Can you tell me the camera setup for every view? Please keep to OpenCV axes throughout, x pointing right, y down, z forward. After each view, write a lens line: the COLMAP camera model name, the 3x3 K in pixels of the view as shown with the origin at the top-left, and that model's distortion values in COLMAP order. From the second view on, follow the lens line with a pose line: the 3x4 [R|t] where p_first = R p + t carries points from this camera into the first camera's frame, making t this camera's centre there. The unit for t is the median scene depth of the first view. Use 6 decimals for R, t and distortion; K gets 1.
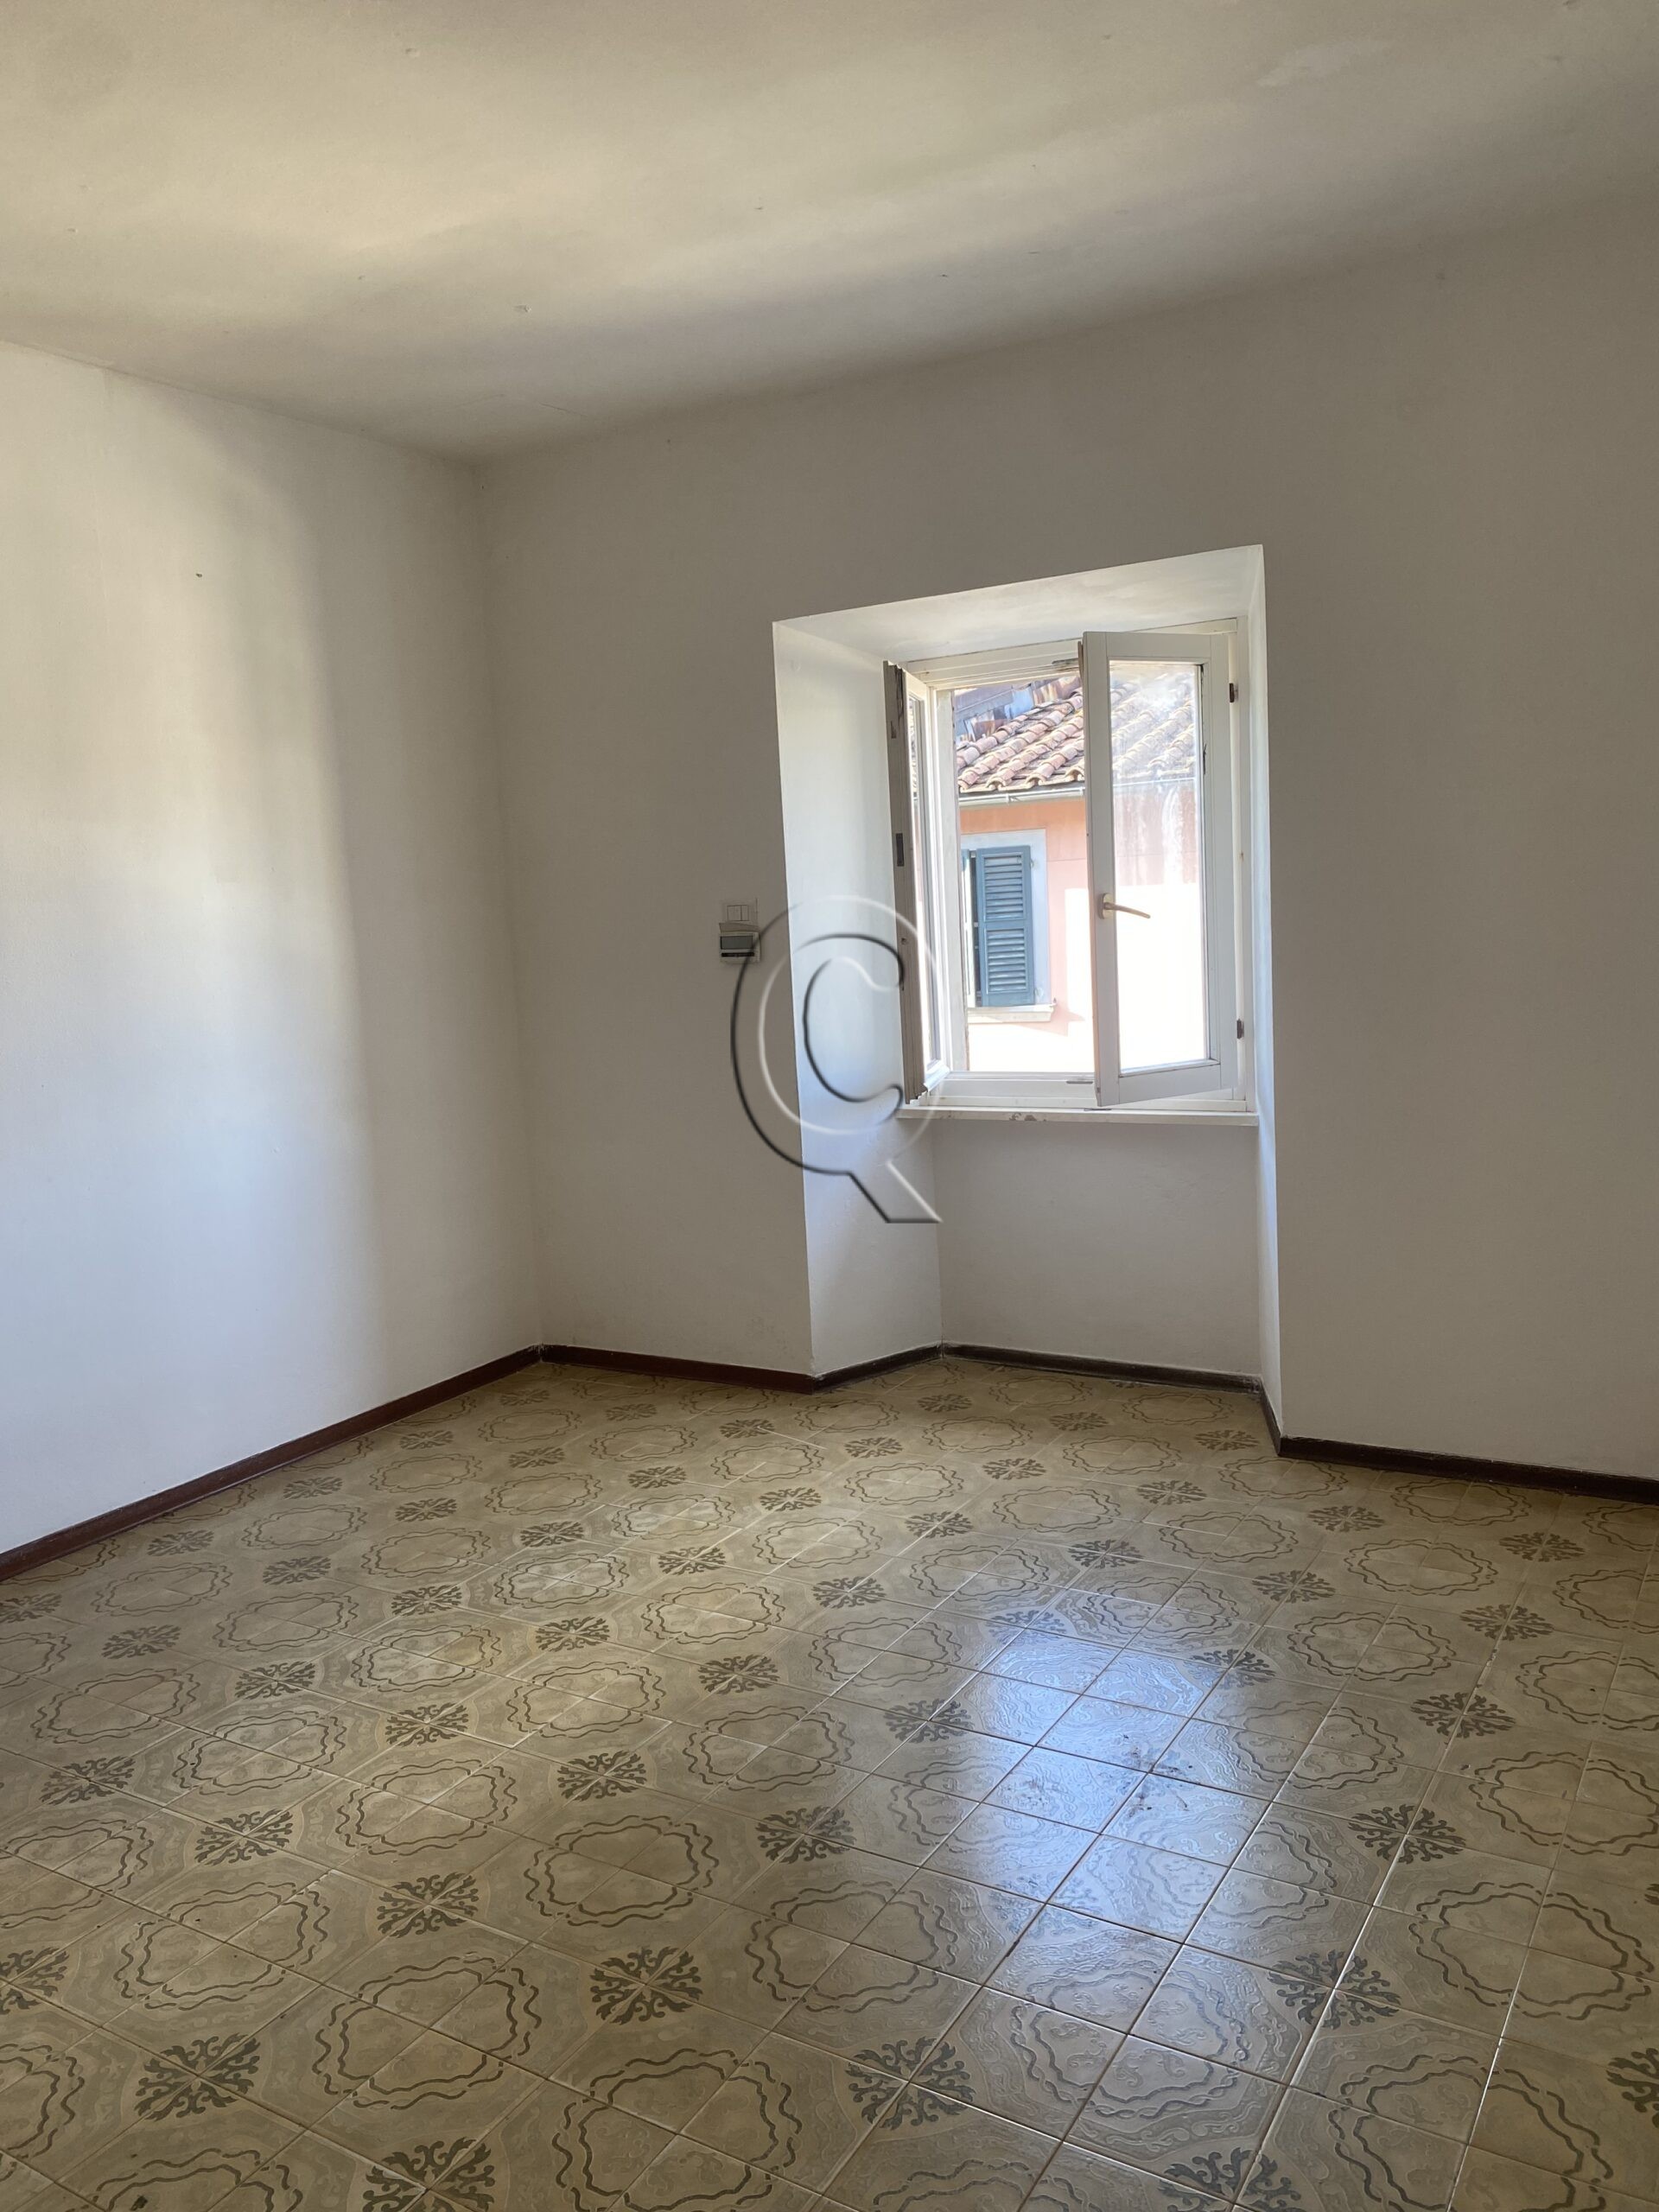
lens RADIAL K [[1674.1, 0, 829.5], [0, 1674.1, 1106.0], [0, 0, 1]] dist [0.008340, 0.004414]
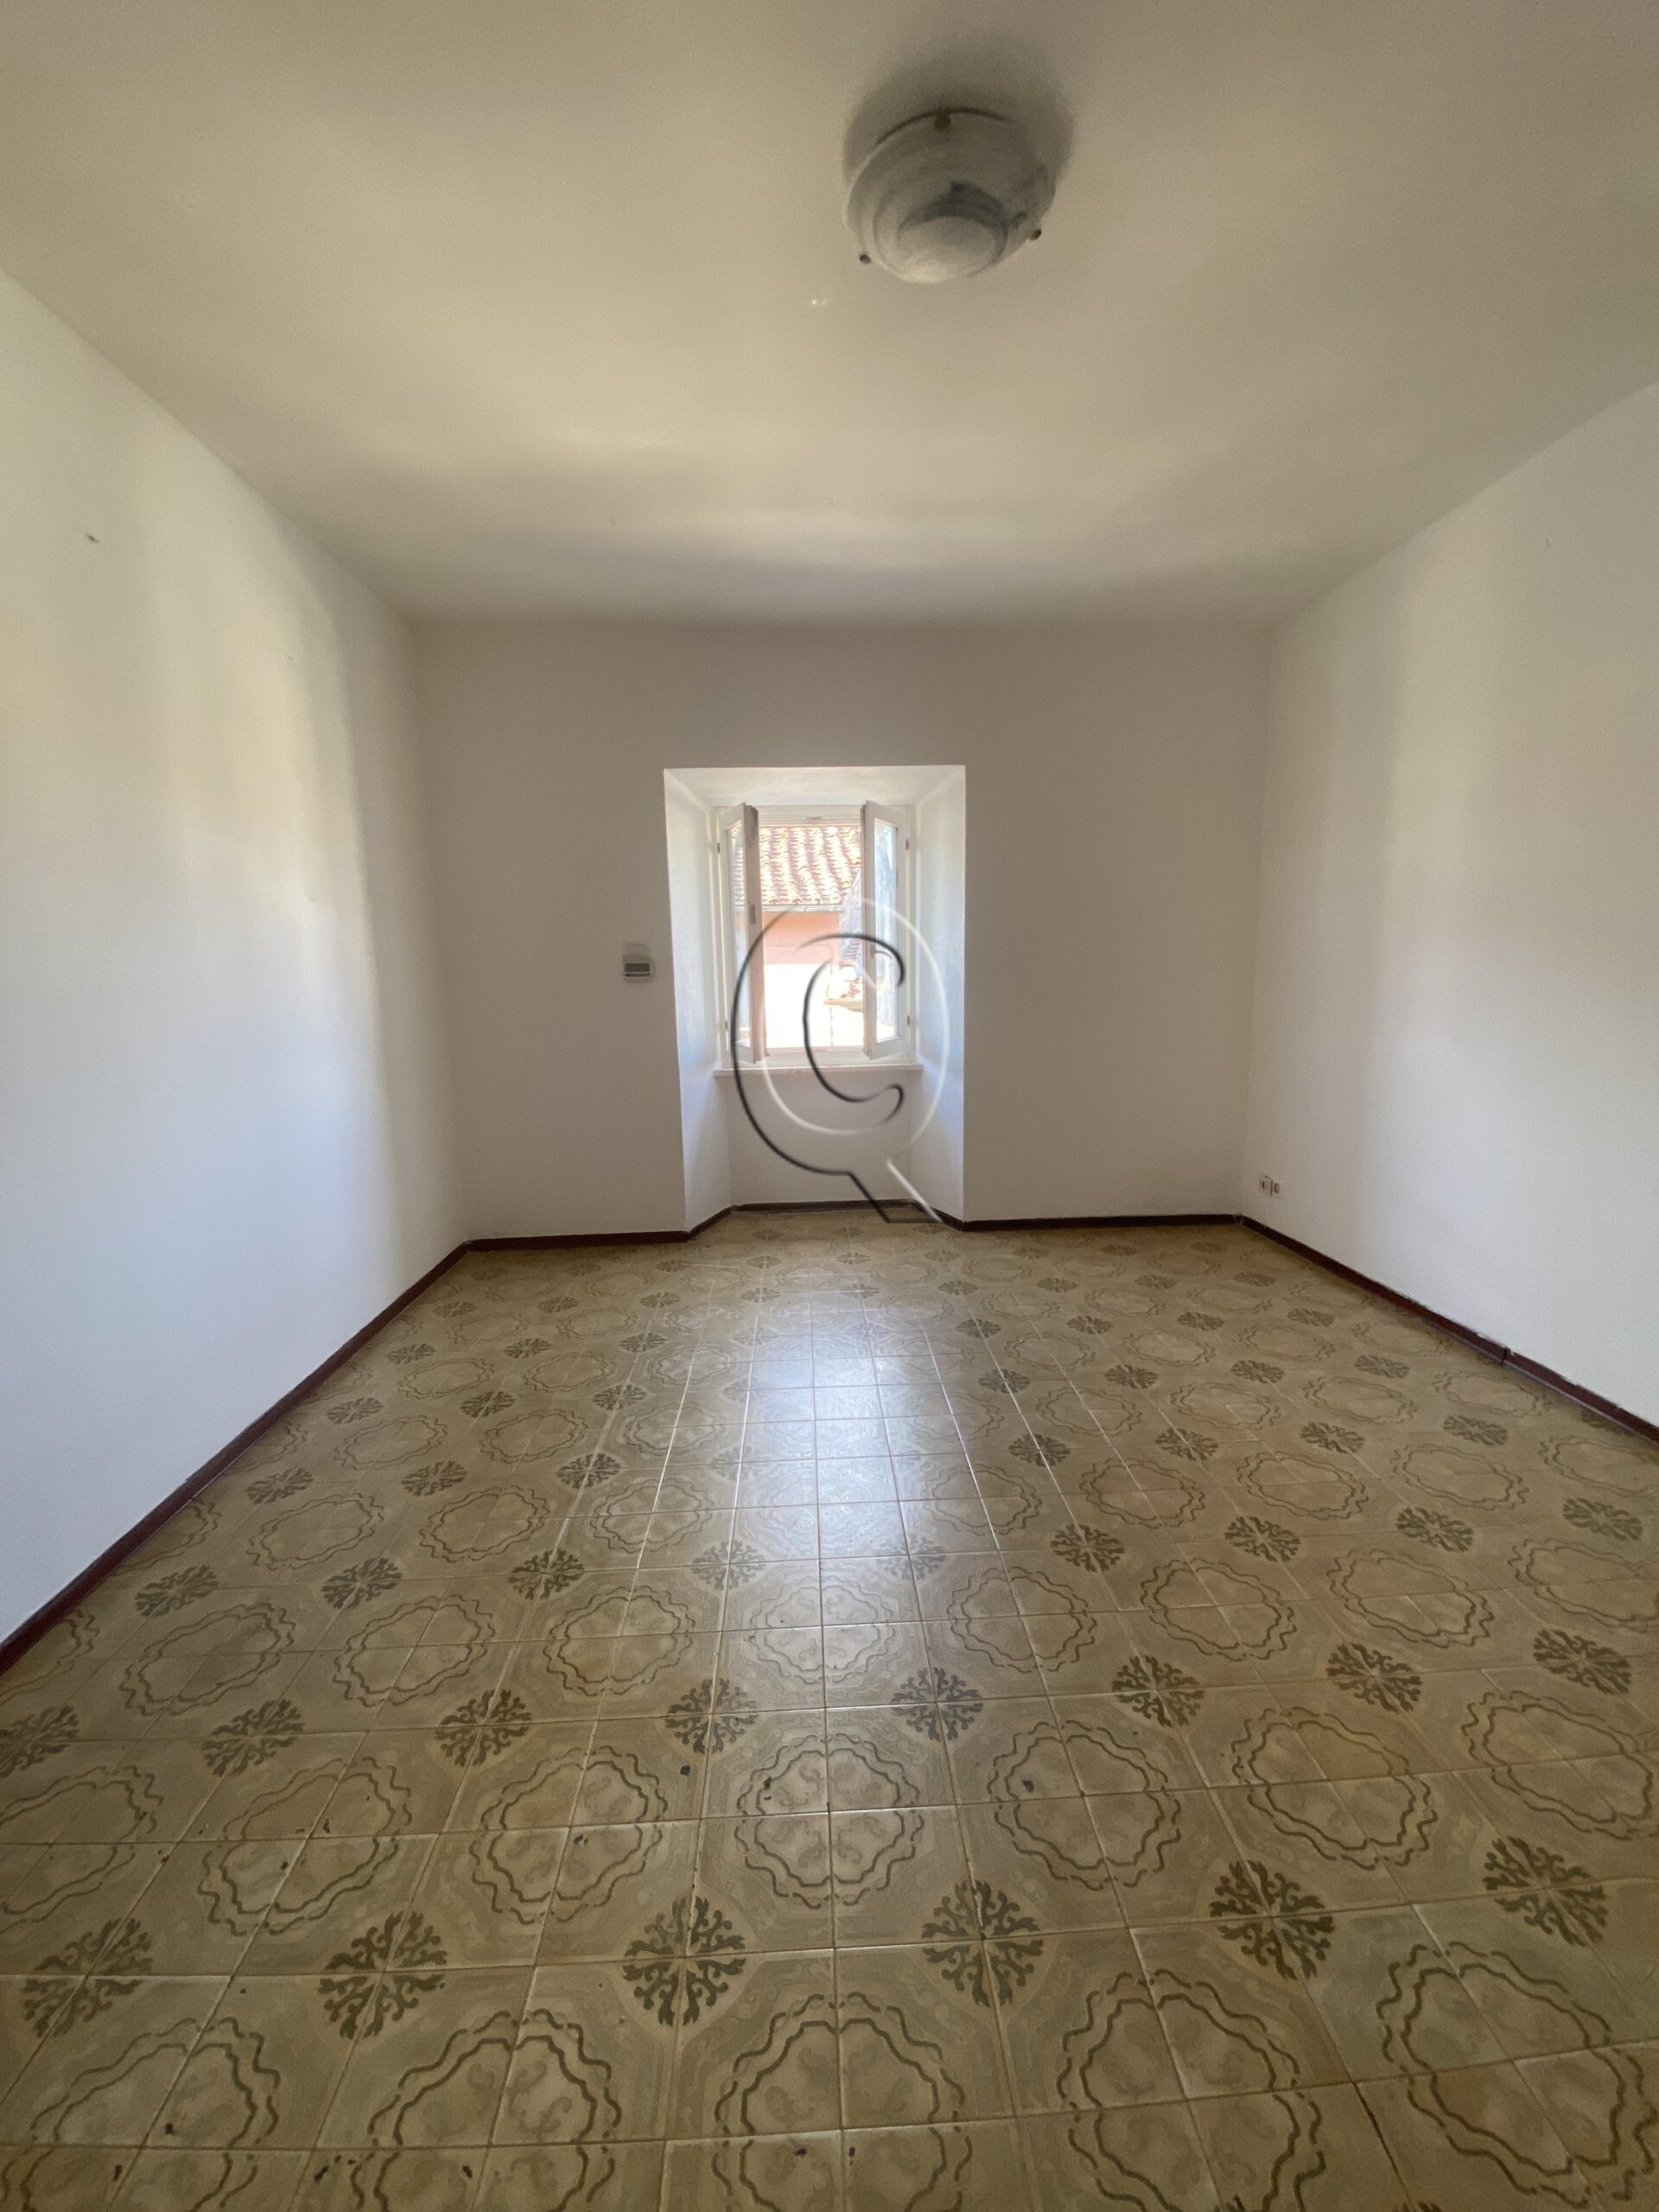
lens RADIAL K [[876.5, 0, 829.5], [0, 876.5, 1106.0], [0, 0, 1]] dist [0.031628, -0.000145]
pose [[0.835645, -0.055423, 0.546466, -0.417155], [0.051420, 0.998421, 0.022630, 0.027347], [-0.546857, 0.009189, 0.837176, 0.211833]]
